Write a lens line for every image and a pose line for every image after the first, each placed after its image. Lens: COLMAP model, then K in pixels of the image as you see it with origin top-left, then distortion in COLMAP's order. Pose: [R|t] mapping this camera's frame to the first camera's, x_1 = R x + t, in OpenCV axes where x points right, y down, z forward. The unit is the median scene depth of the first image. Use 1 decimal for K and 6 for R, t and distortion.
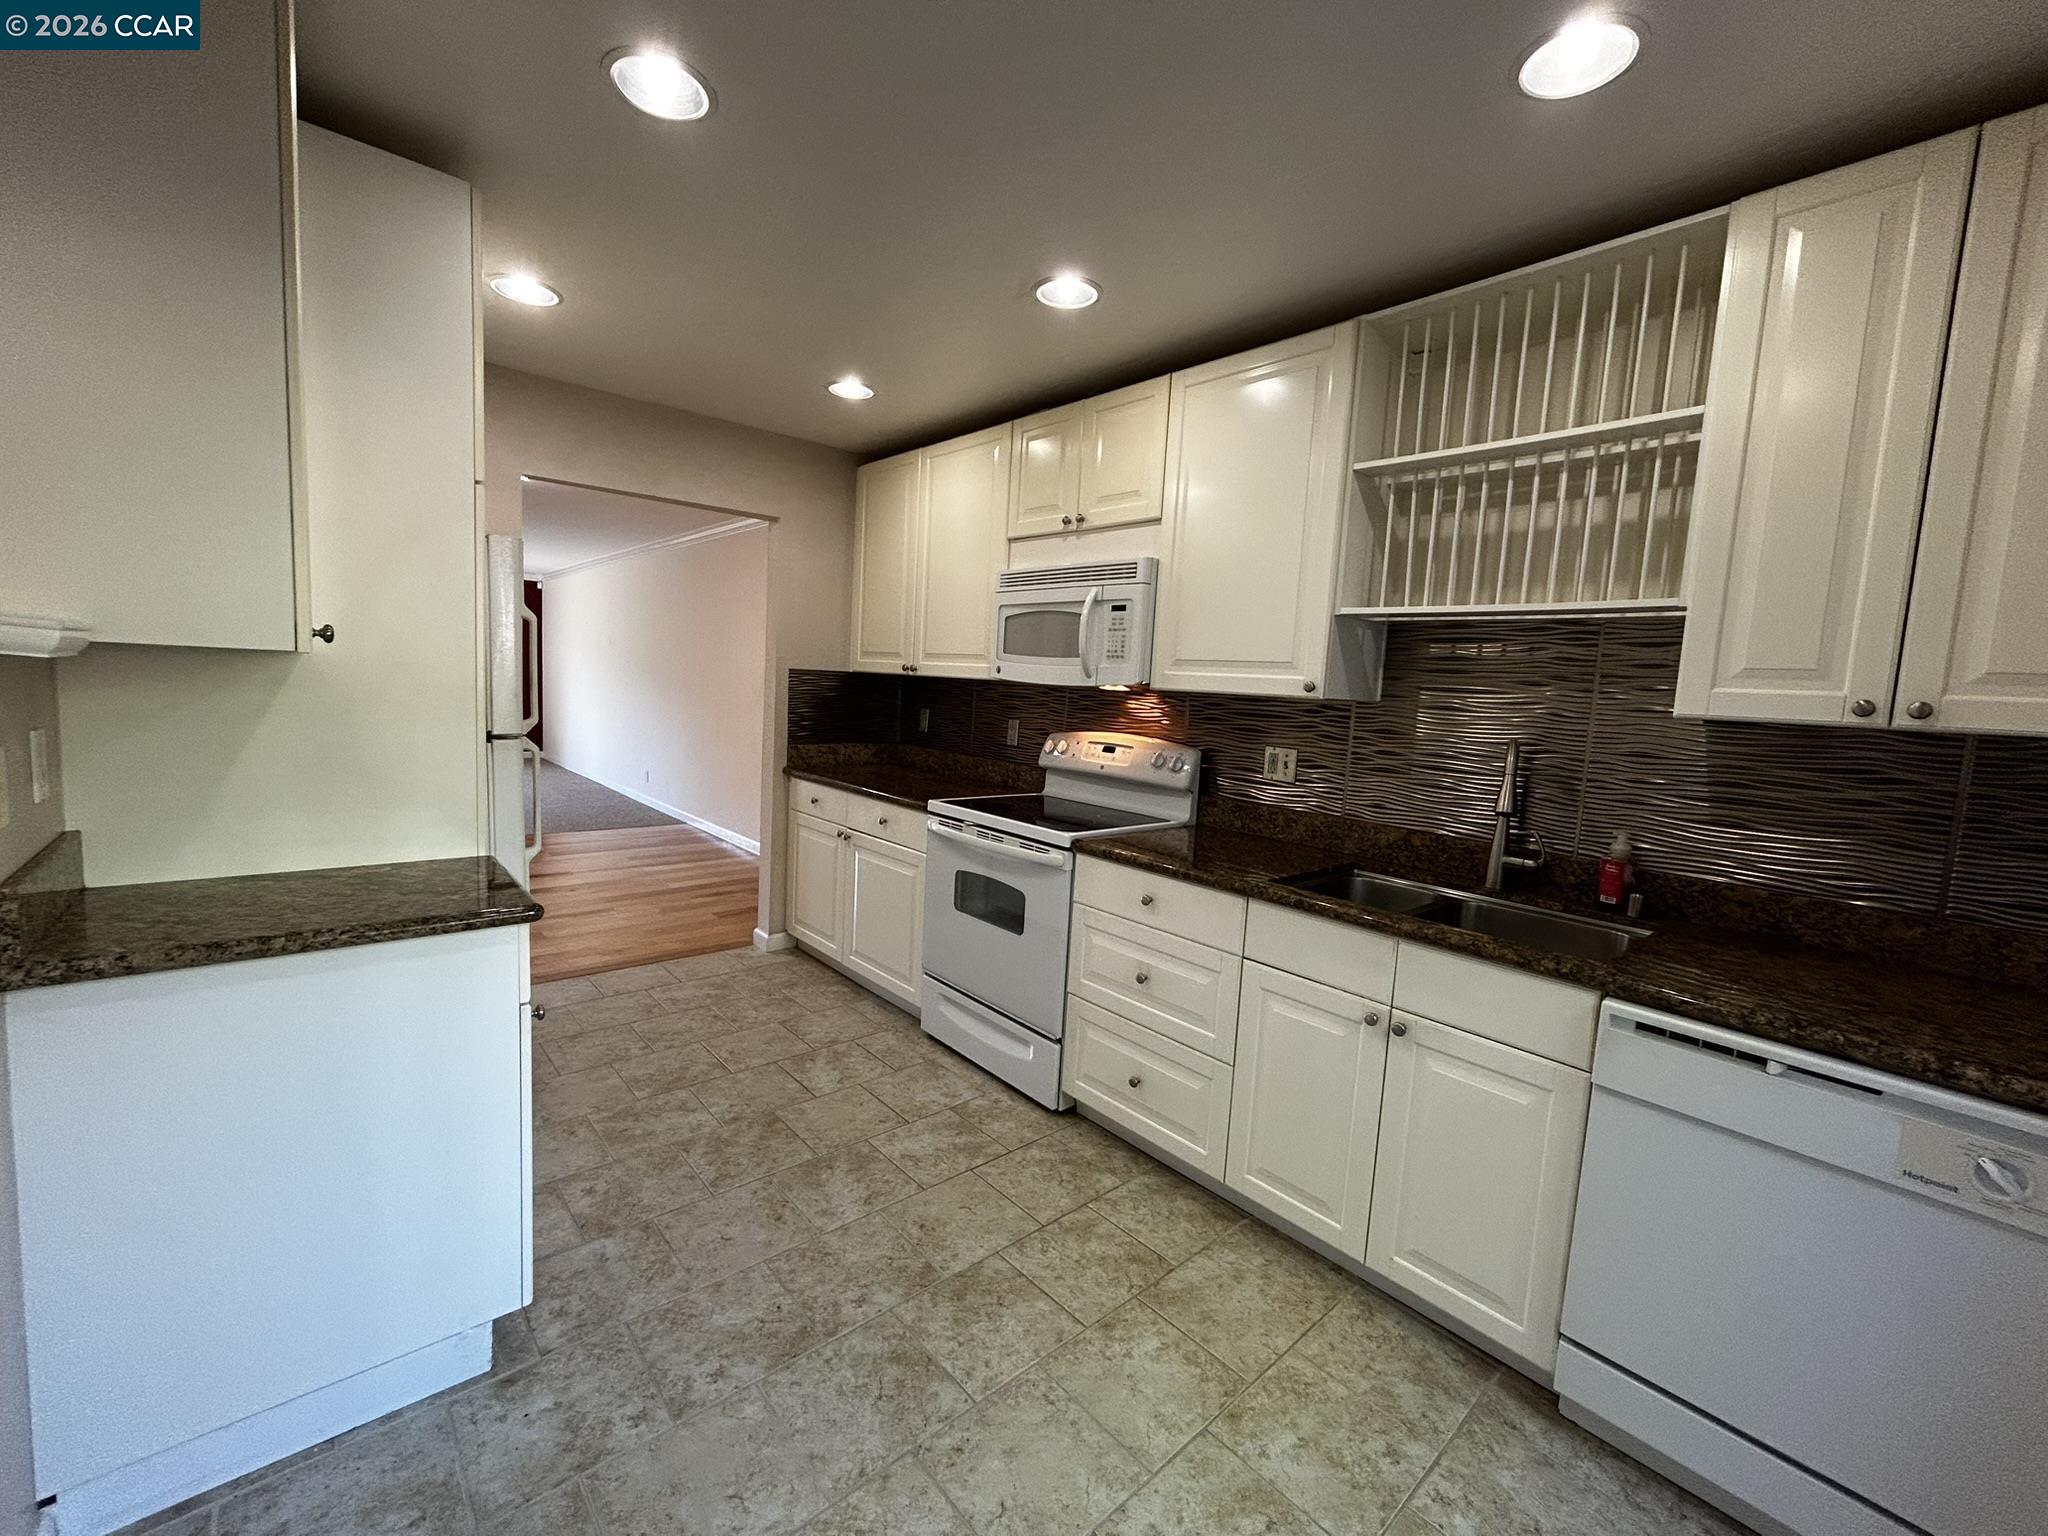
lens RADIAL K [[832.9, 0, 1021.4], [0, 832.9, 761.5], [0, 0, 1]] dist [-0.000902, 0.000749]
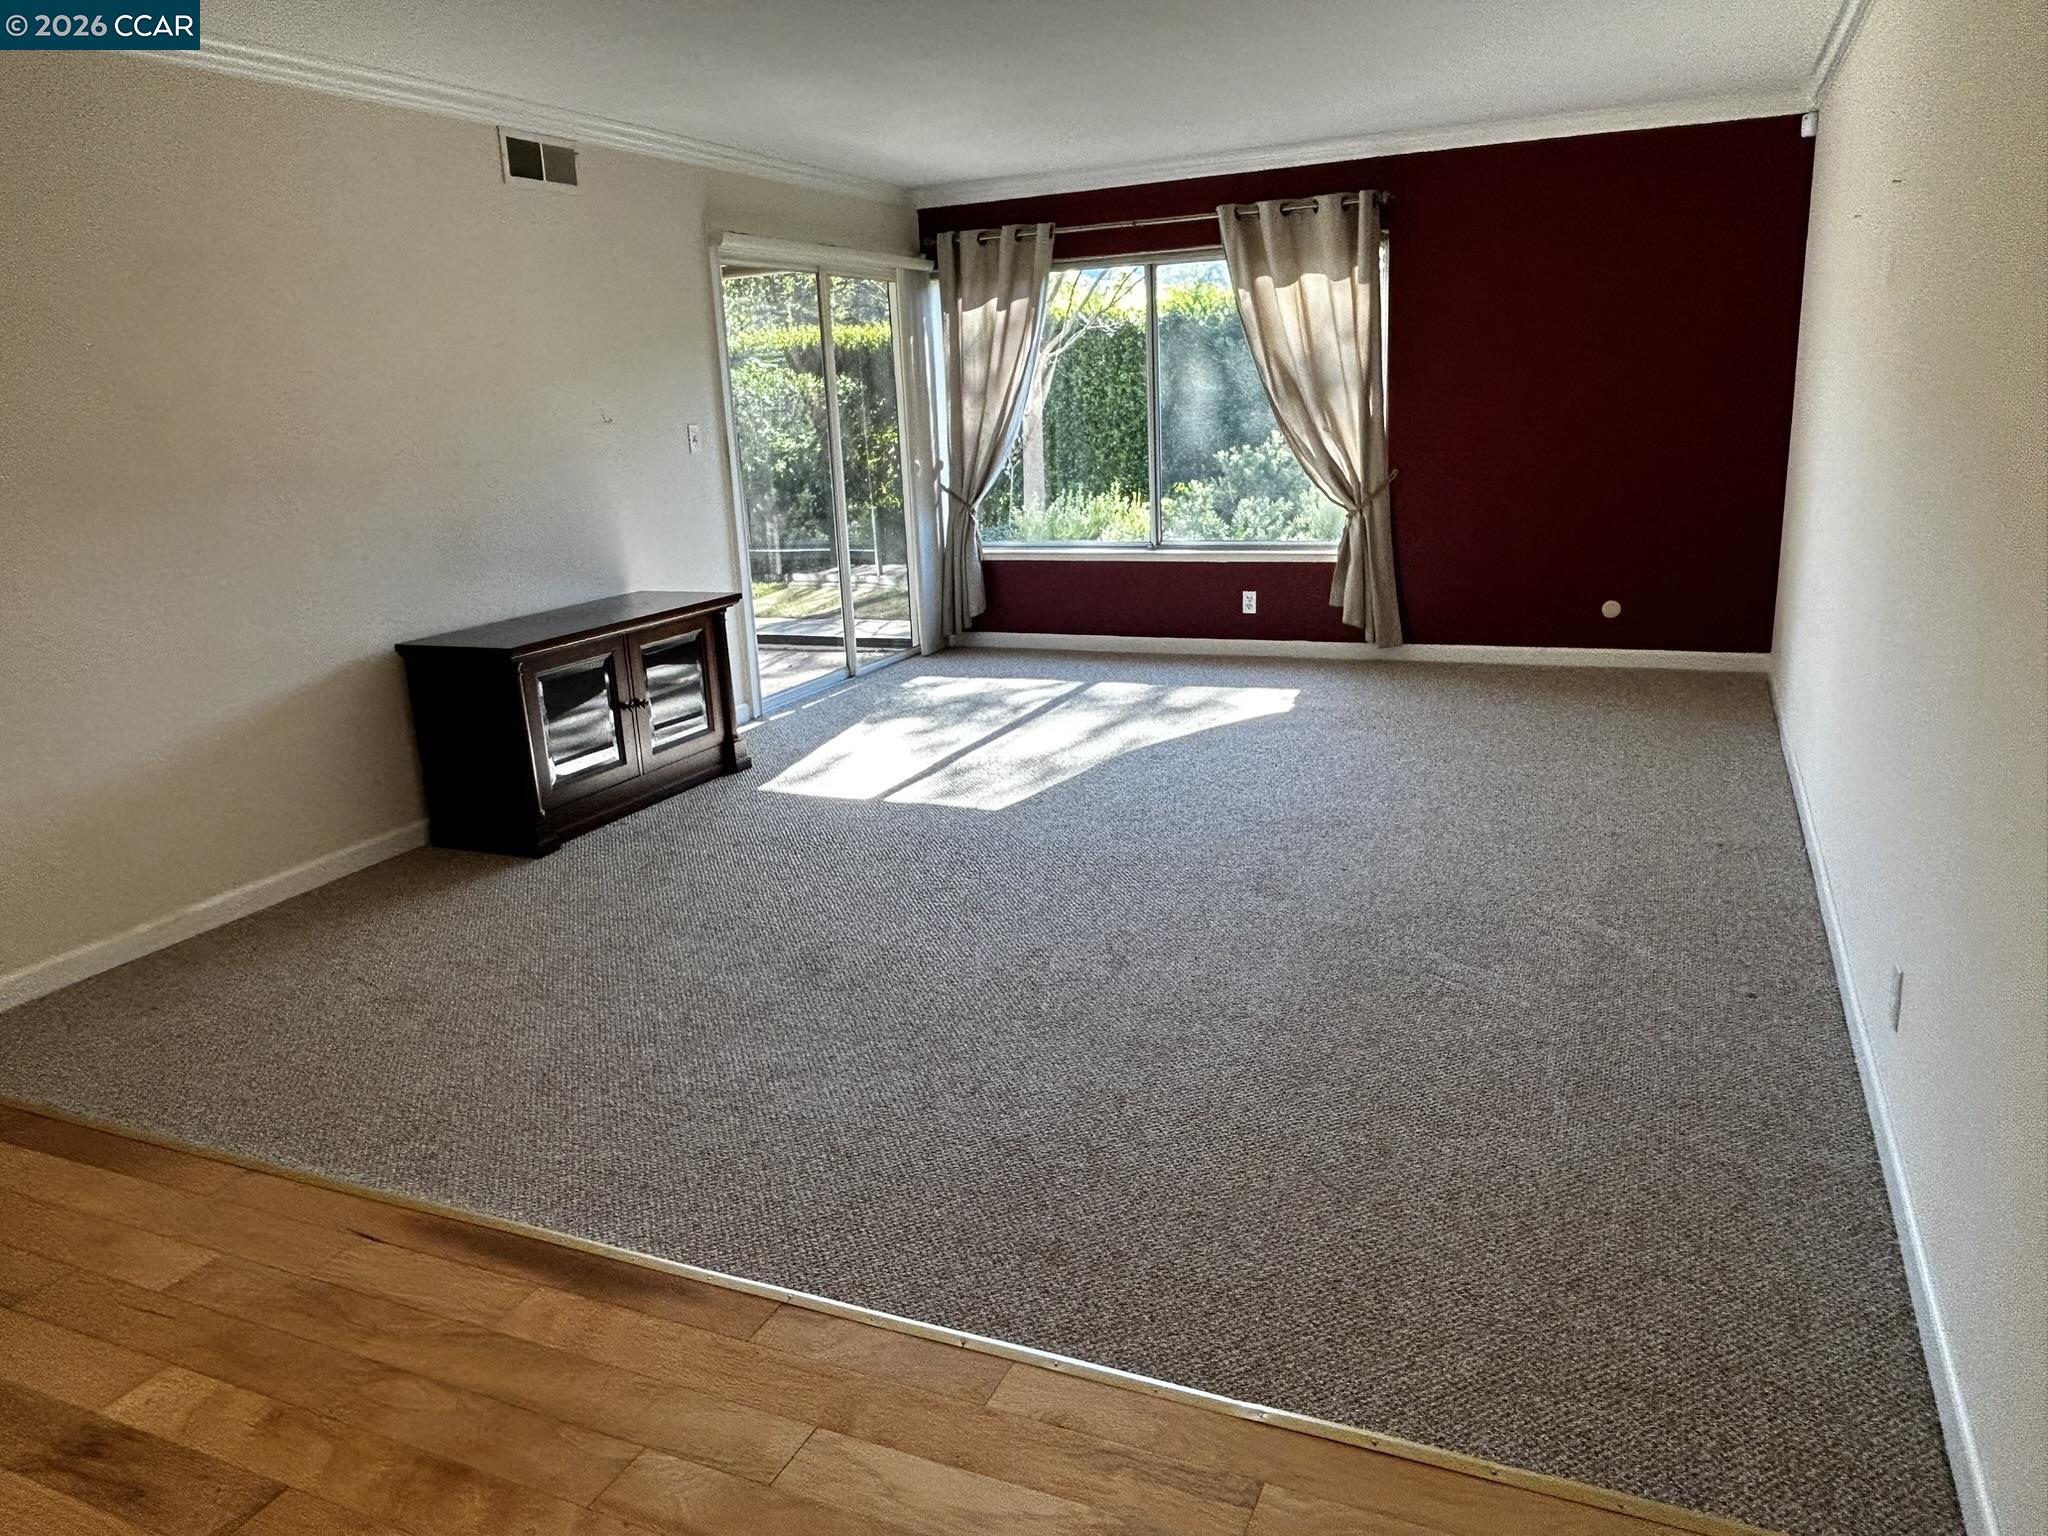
lens RADIAL K [[1428.2, 0, 1019.5], [0, 1428.2, 764.4], [0, 0, 1]] dist [0.001549, -0.000508]
pose [[0.415211, 0.162115, -0.895164, -0.906115], [-0.018158, 0.985275, 0.170012, -0.302658], [0.909544, -0.054337, 0.412040, 2.455963]]
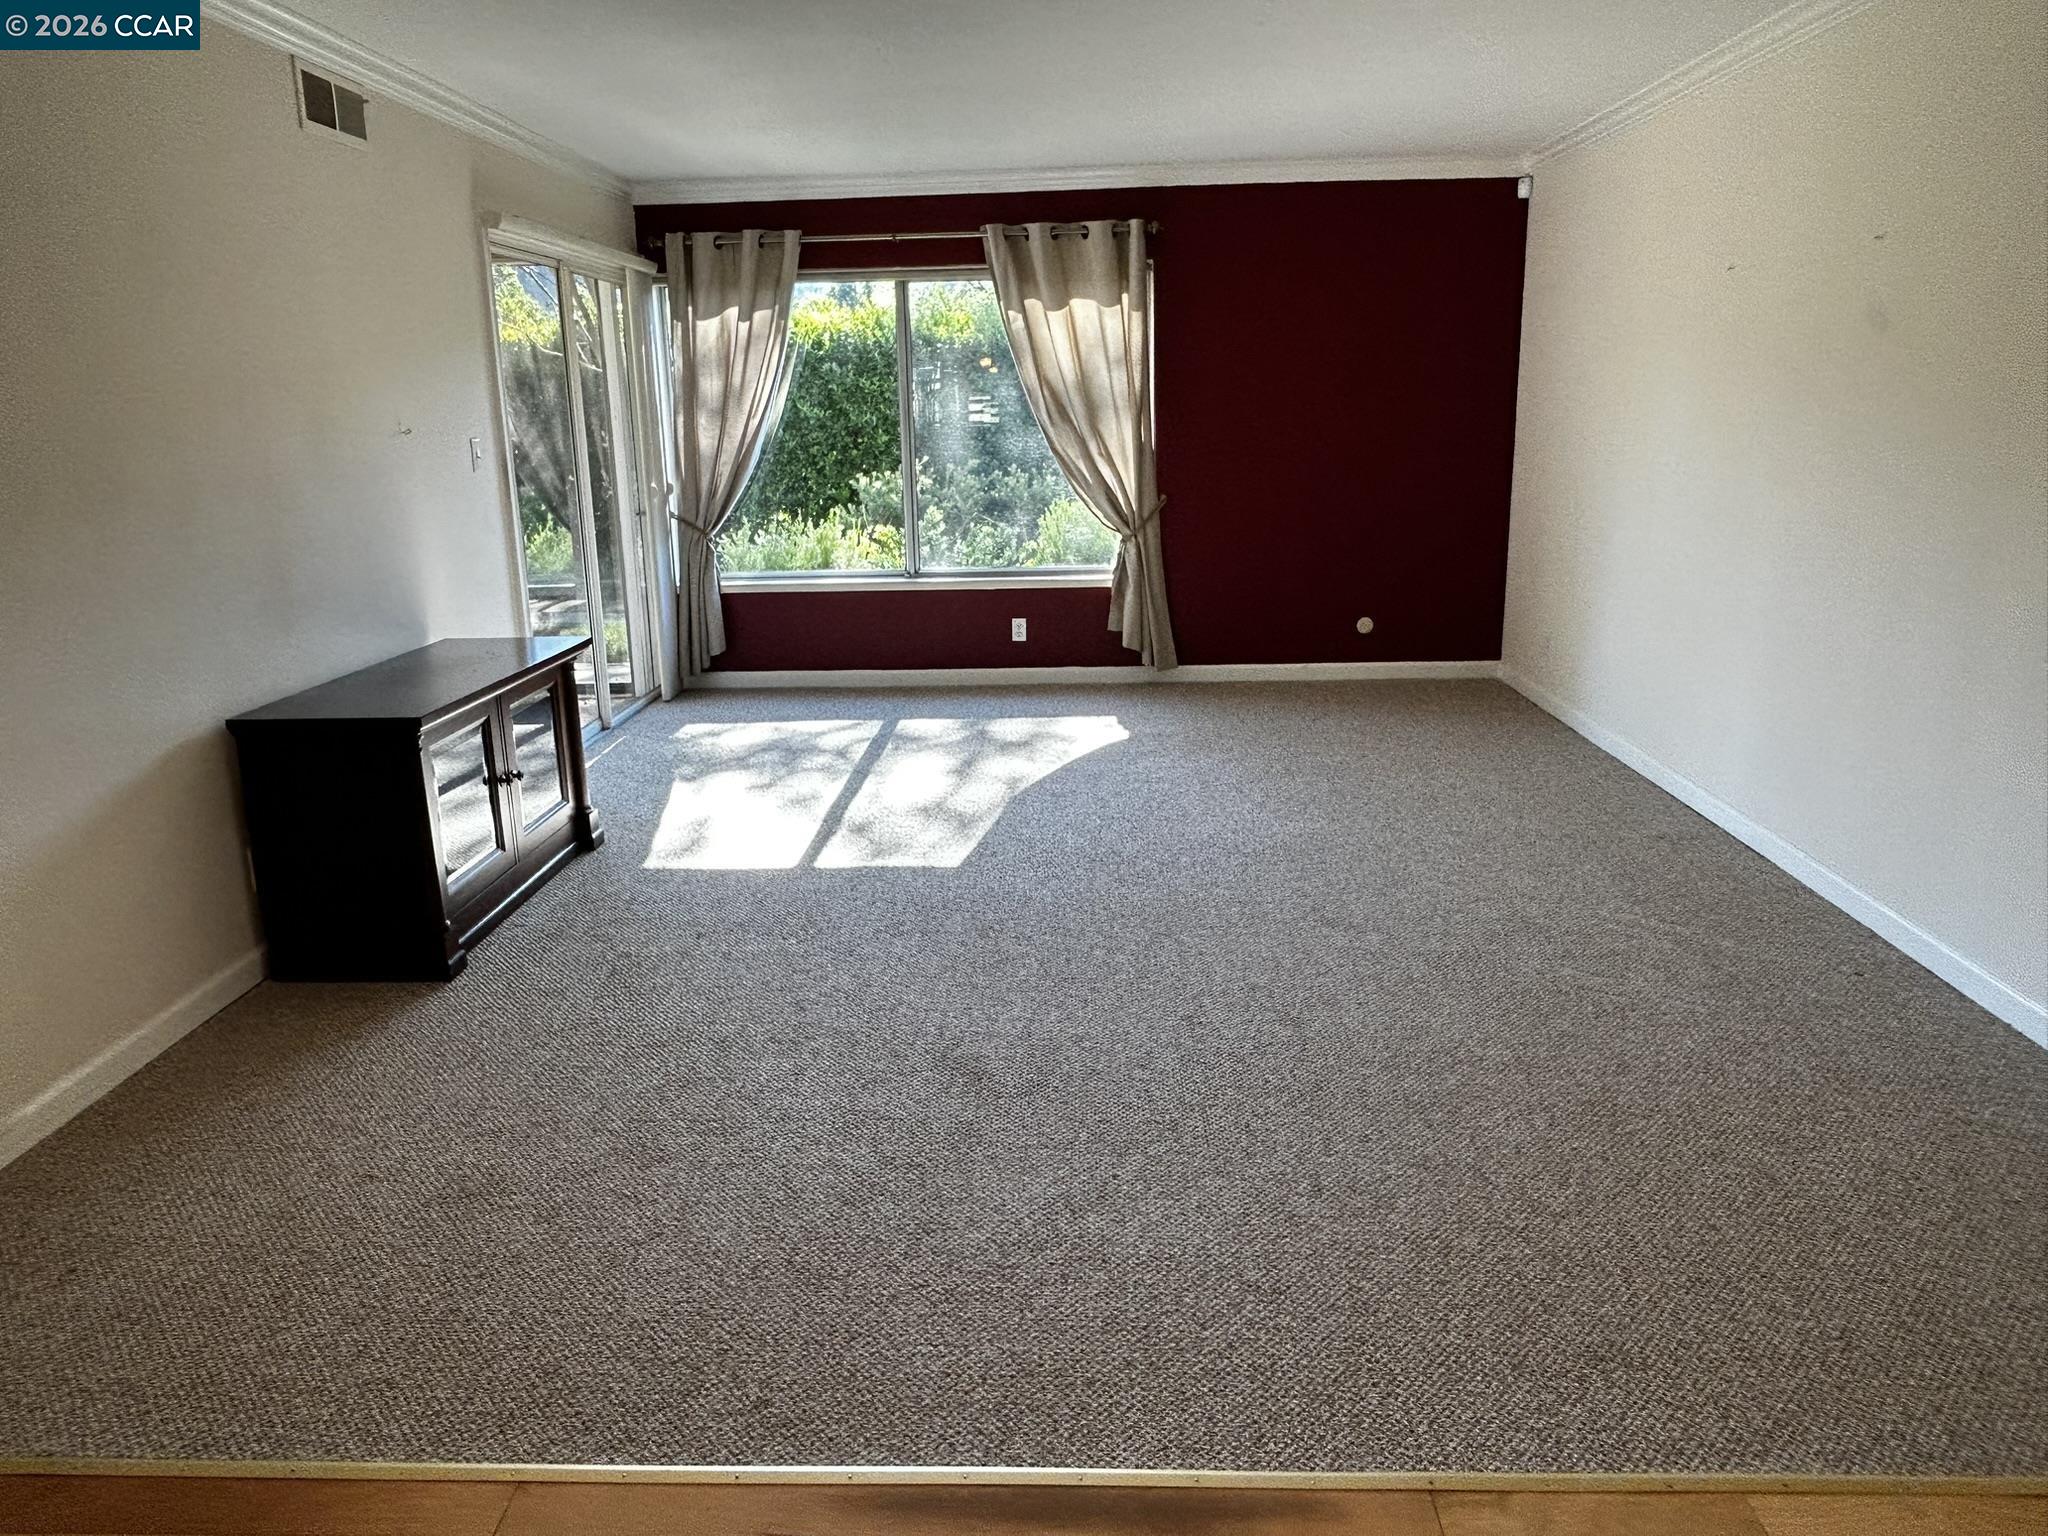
lens RADIAL K [[1429.9, 0, 1014.1], [0, 1429.9, 755.8], [0, 0, 1]] dist [0.000850, 0.000086]
pose [[0.720857, 0.101240, -0.685650, -1.465705], [-0.005661, 0.990101, 0.140242, -0.291312], [0.693061, -0.097213, 0.714294, 1.977781]]
